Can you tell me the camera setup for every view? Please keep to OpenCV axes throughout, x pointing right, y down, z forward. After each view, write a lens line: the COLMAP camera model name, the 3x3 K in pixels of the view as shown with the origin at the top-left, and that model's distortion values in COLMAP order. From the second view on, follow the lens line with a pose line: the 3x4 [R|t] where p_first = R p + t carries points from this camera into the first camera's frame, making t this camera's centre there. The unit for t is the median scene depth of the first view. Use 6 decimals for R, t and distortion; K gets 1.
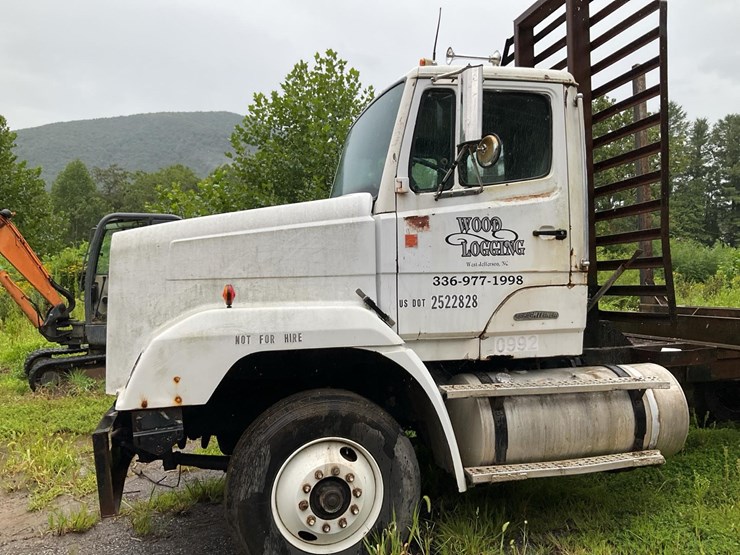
lens RADIAL K [[609.7, 0, 371.0], [0, 609.7, 273.2], [0, 0, 1]] dist [0.093971, -0.170295]
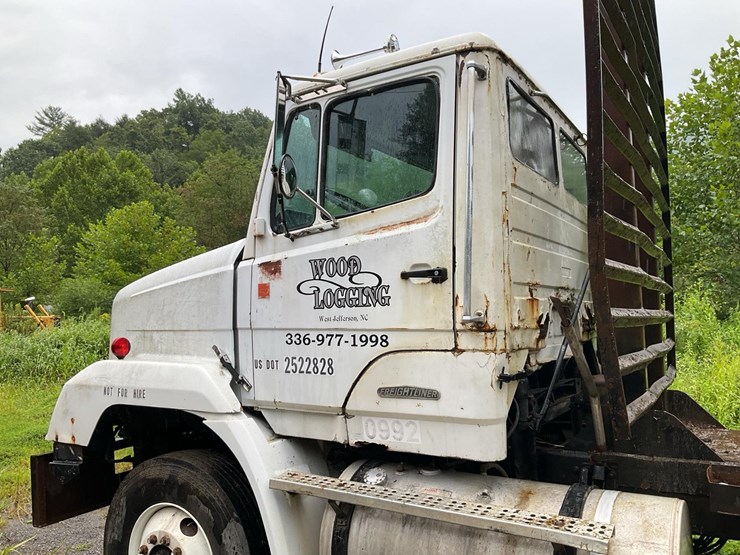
lens RADIAL K [[609.7, 0, 366.8], [0, 609.7, 275.0], [0, 0, 1]] dist [0.093971, -0.170295]
pose [[0.708081, -0.036829, -0.705170, 0.743902], [0.007627, 0.998980, -0.044516, -0.034660], [0.706090, 0.026143, 0.707640, 0.478525]]
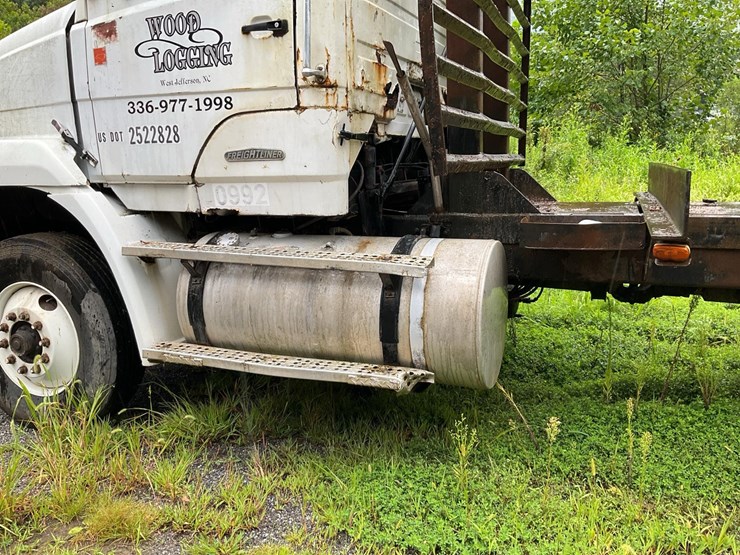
lens RADIAL K [[609.7, 0, 363.9], [0, 609.7, 274.5], [0, 0, 1]] dist [0.093971, -0.170295]
pose [[0.808357, 0.112204, -0.577900, 0.806523], [0.010414, 0.978789, 0.204607, 0.061699], [0.588600, -0.171414, 0.790043, 0.502370]]
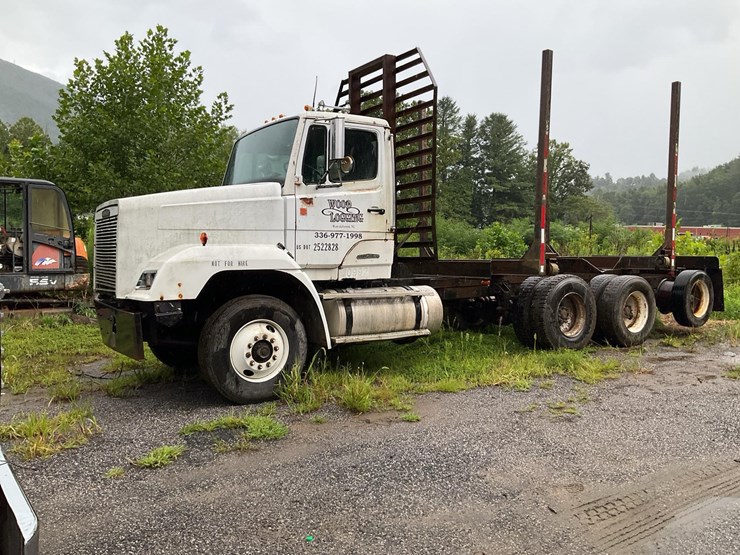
lens RADIAL K [[609.7, 0, 372.7], [0, 609.7, 271.3], [0, 0, 1]] dist [0.093971, -0.170295]
pose [[0.943902, 0.007406, 0.330142, -0.316086], [-0.020512, 0.999133, 0.036231, 0.049442], [-0.329587, -0.040971, 0.943236, -0.714192]]
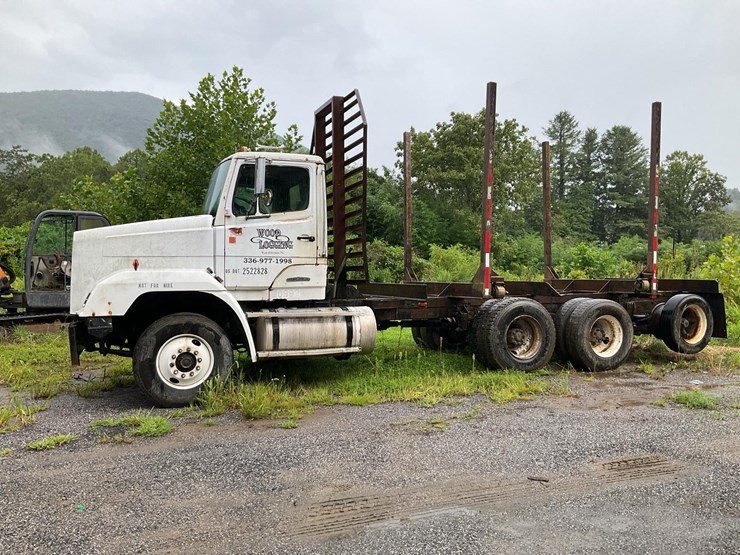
lens RADIAL K [[609.7, 0, 374.0], [0, 609.7, 272.0], [0, 0, 1]] dist [0.093971, -0.170295]
pose [[0.990278, 0.019854, 0.137677, 0.242943], [-0.021564, 0.999708, 0.010944, 0.019143], [-0.137419, -0.013806, 0.990417, -1.025021]]
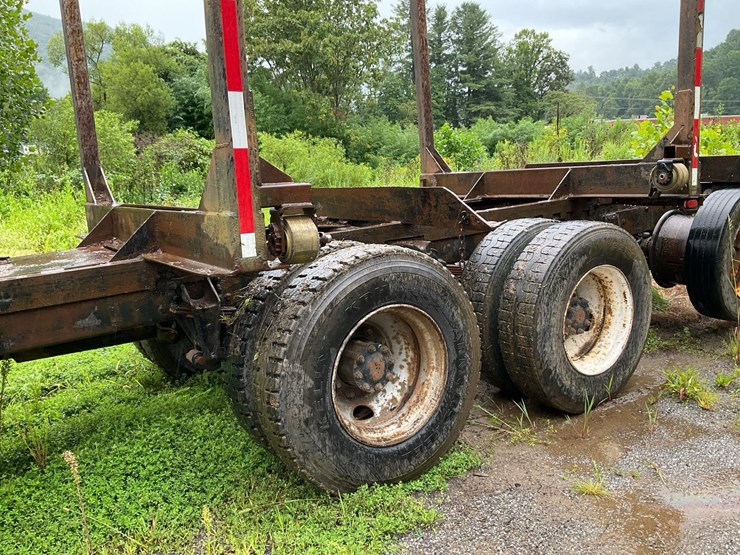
lens RADIAL K [[609.7, 0, 374.3], [0, 609.7, 270.4], [0, 0, 1]] dist [0.093971, -0.170295]
pose [[0.932985, -0.099784, 0.345806, 0.866712], [0.039814, 0.983516, 0.176382, 0.031949], [-0.357706, -0.150794, 0.921579, 0.541280]]
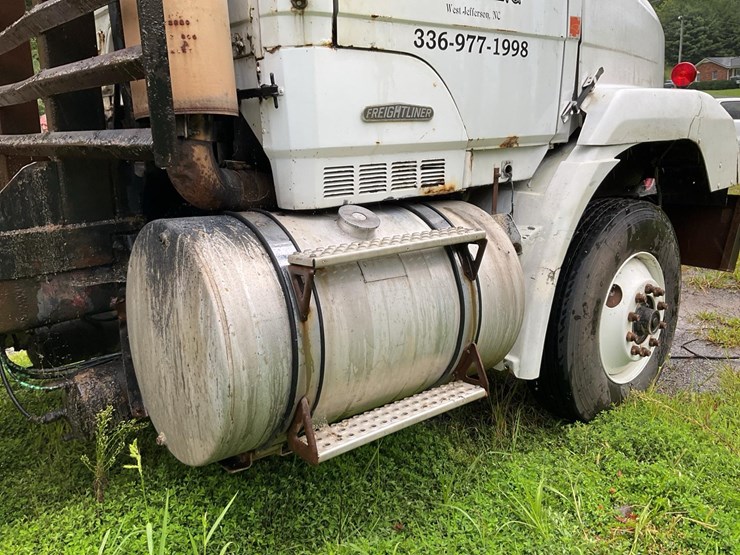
lens RADIAL K [[609.7, 0, 357.5], [0, 609.7, 265.7], [0, 0, 1]] dist [0.093971, -0.170295]
pose [[0.894377, -0.104945, 0.434828, -0.179159], [0.010075, 0.976569, 0.214970, 0.085606], [-0.447200, -0.187884, 0.874478, 0.521663]]
